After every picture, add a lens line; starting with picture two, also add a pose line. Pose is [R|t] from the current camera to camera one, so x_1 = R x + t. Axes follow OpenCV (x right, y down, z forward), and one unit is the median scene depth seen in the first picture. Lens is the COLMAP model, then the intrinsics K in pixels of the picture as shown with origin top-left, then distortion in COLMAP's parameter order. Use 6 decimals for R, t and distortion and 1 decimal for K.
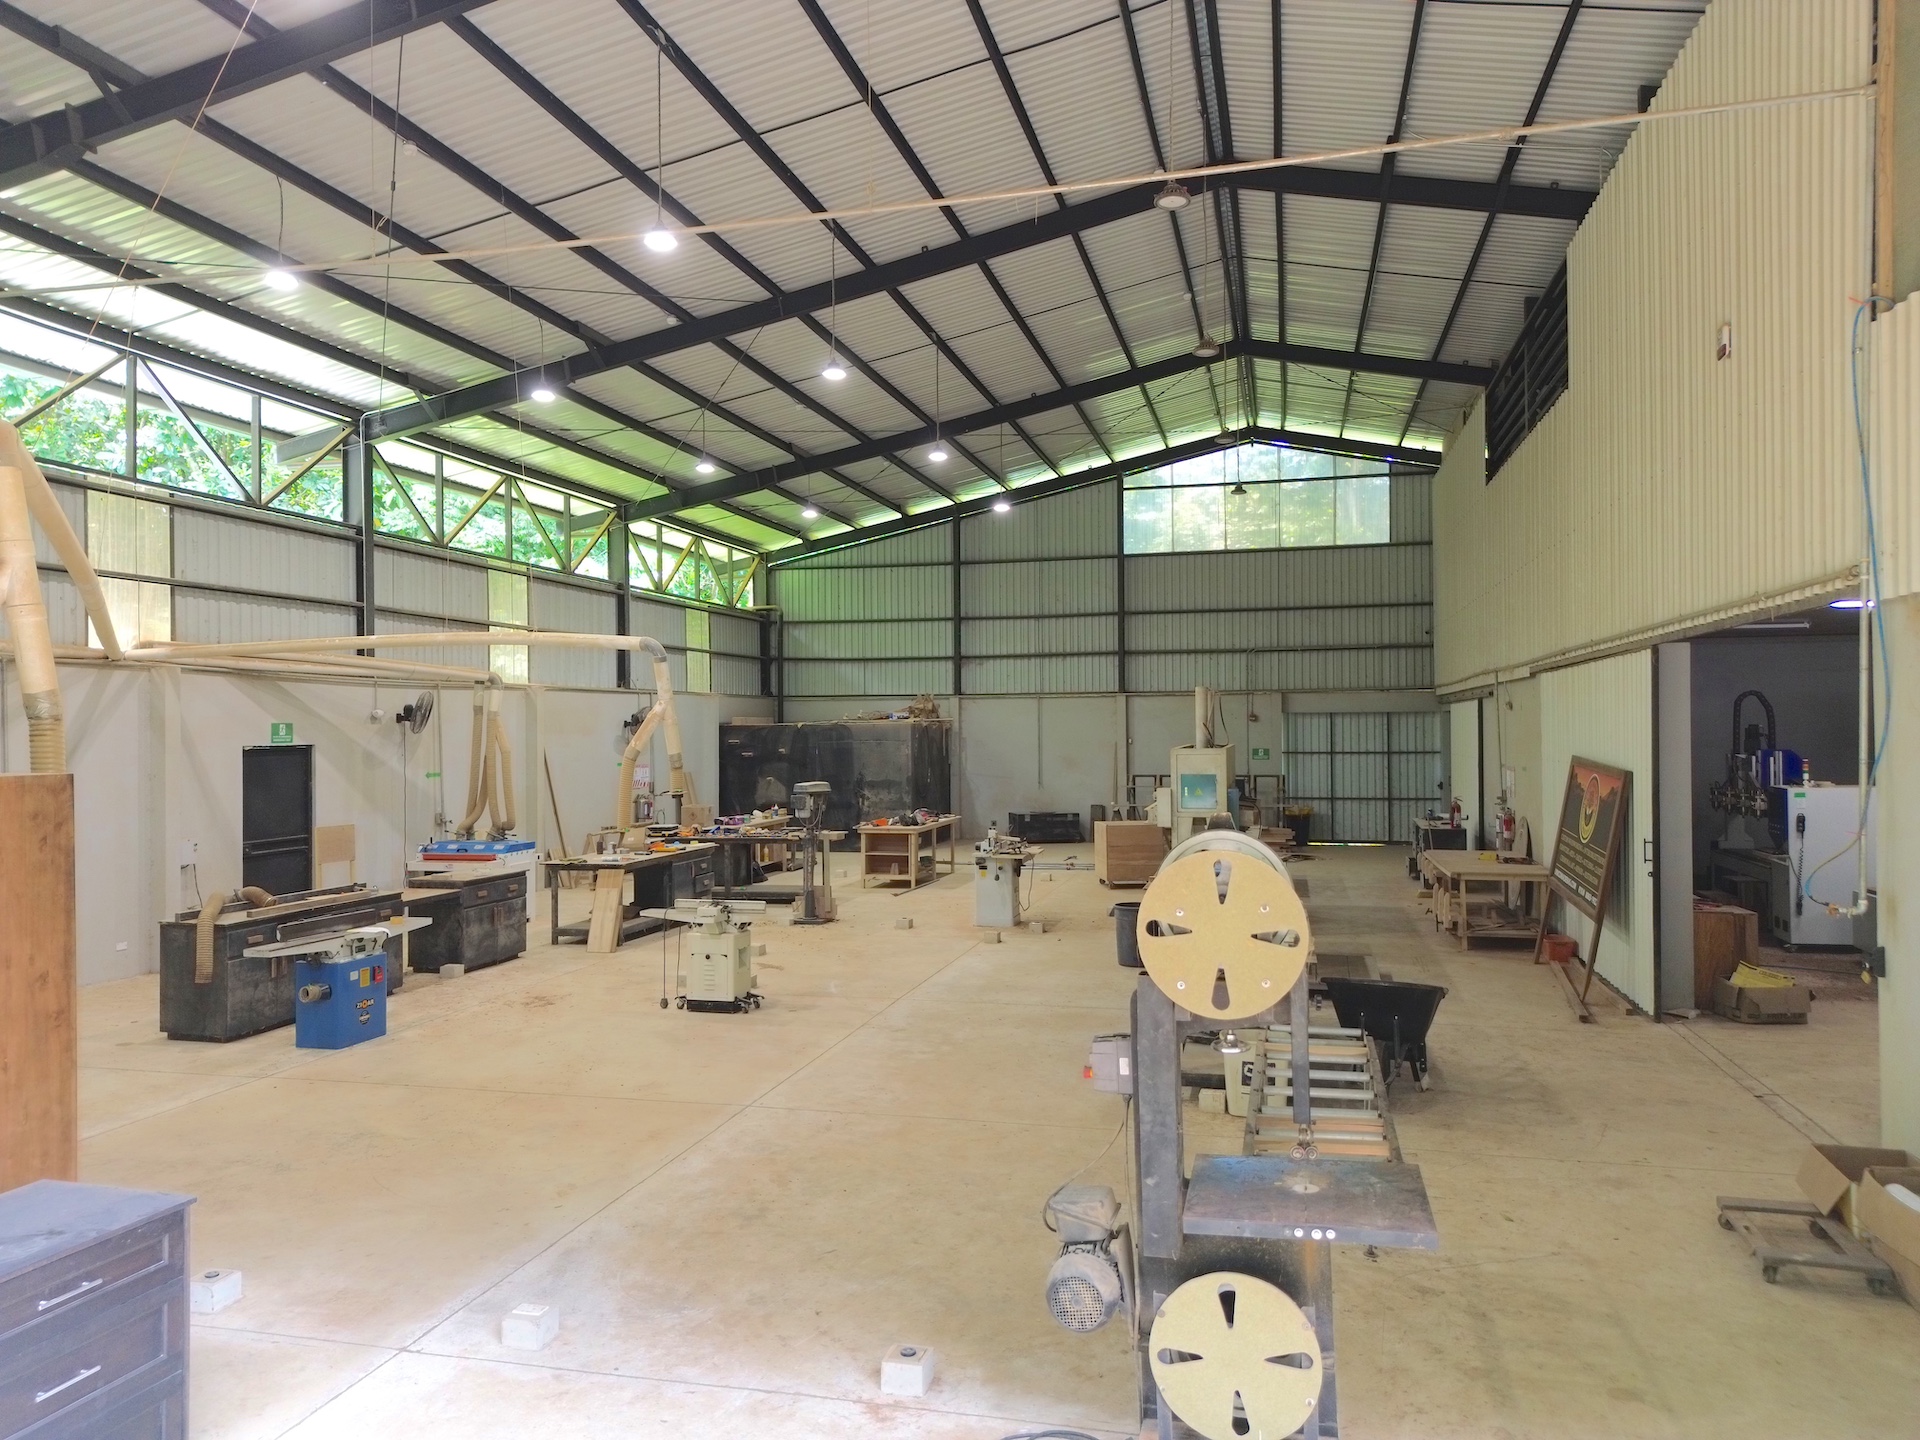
lens RADIAL K [[1348.1, 0, 964.5], [0, 1348.1, 723.4], [0, 0, 1]] dist [0.063878, -0.061094]
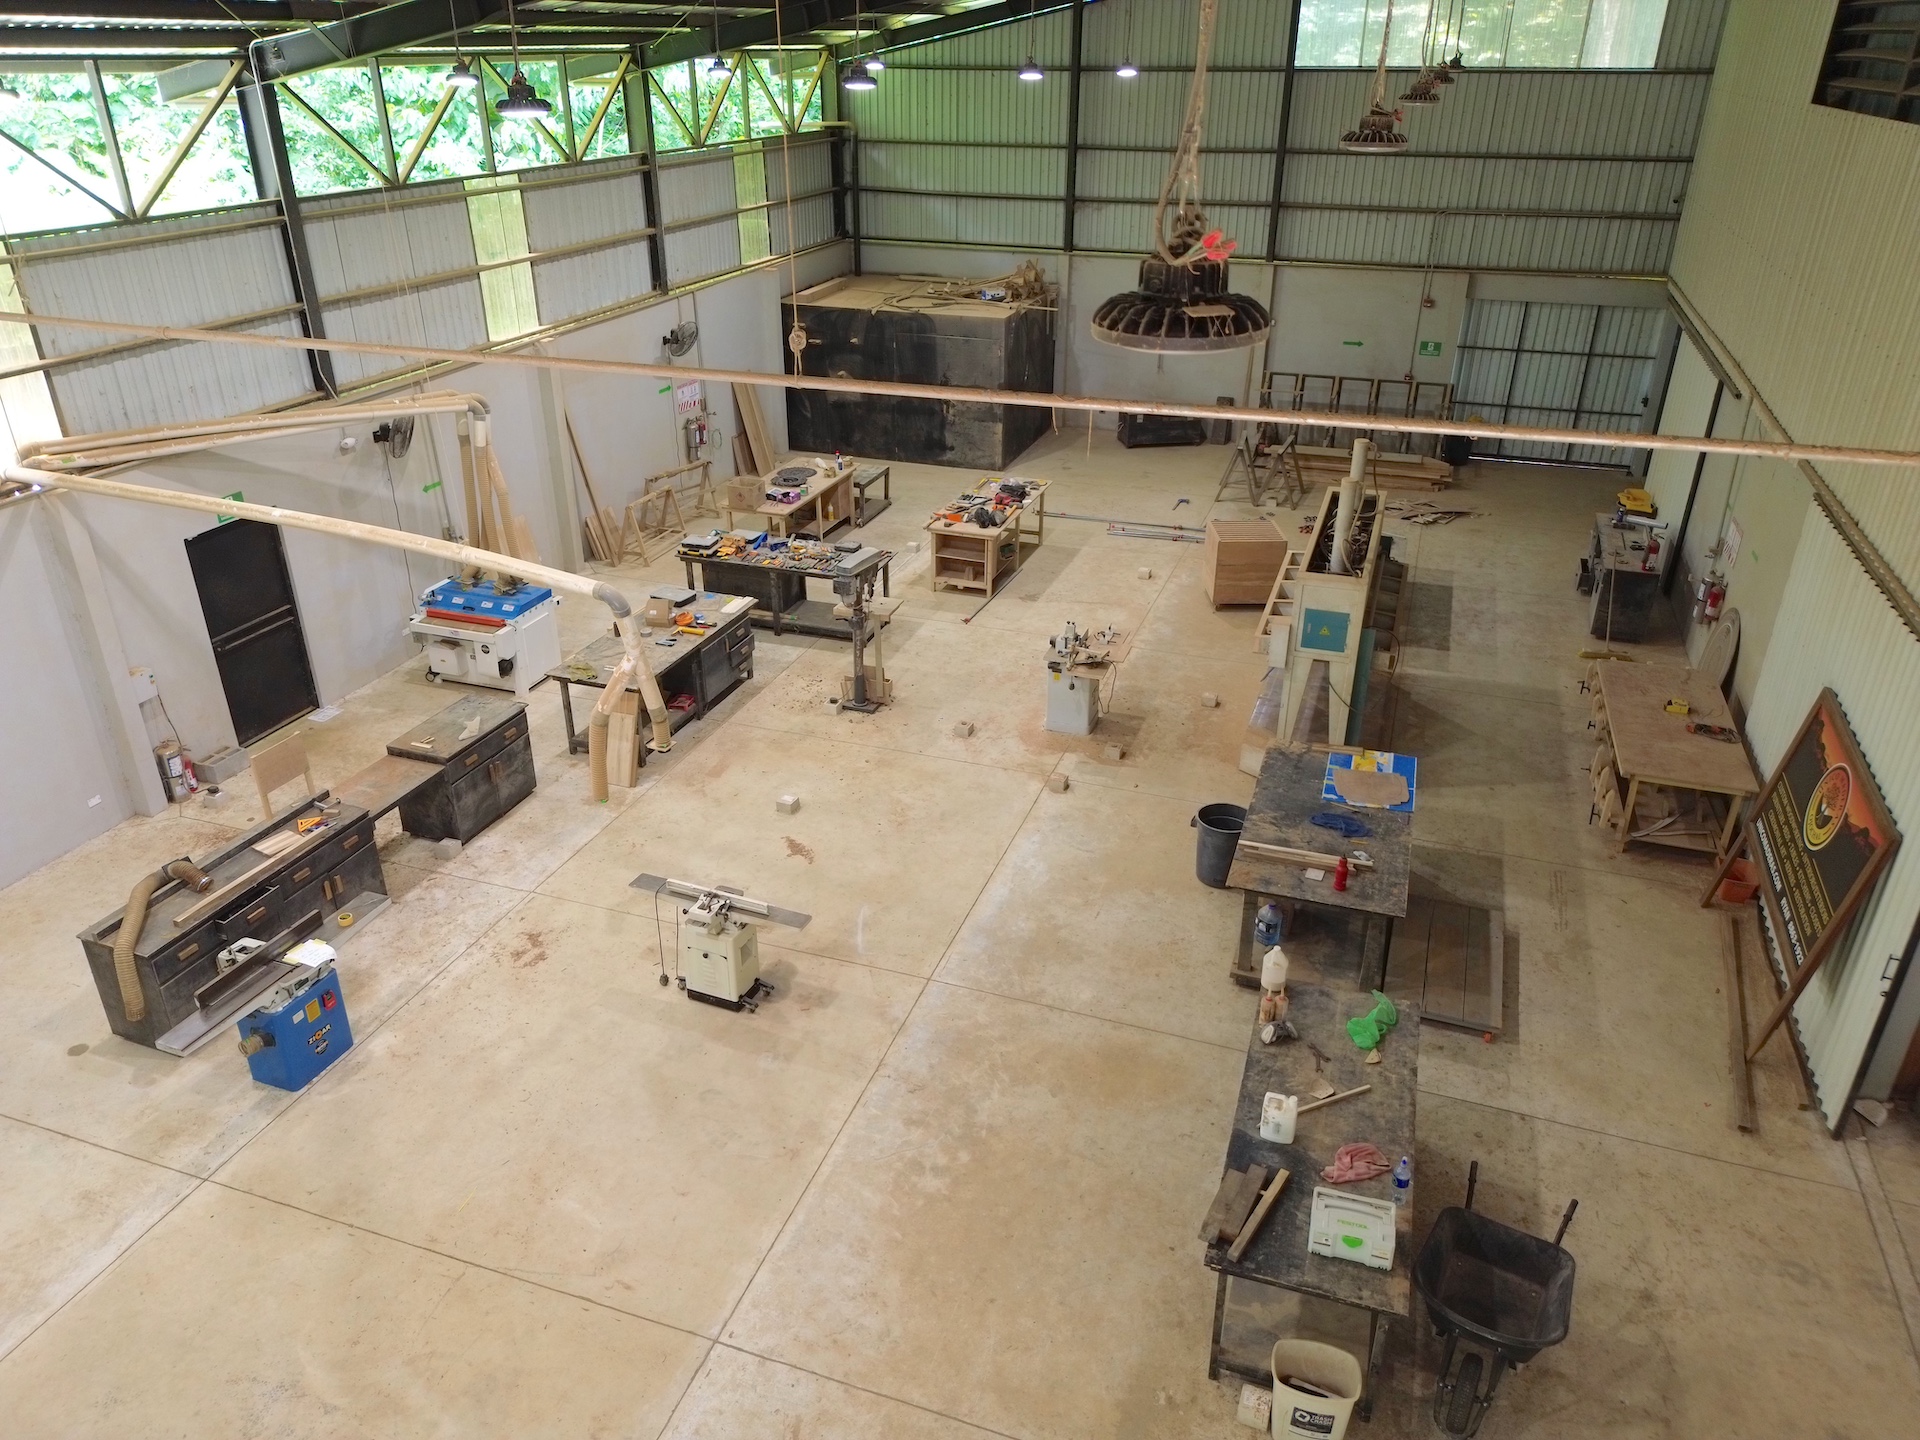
lens RADIAL K [[1348.1, 0, 964.0], [0, 1348.1, 715.2], [0, 0, 1]] dist [0.063878, -0.061094]
pose [[0.995222, 0.055367, -0.080425, 0.022192], [-0.013274, 0.892755, 0.450346, -0.220316], [0.096734, -0.447127, 0.889225, 0.194659]]
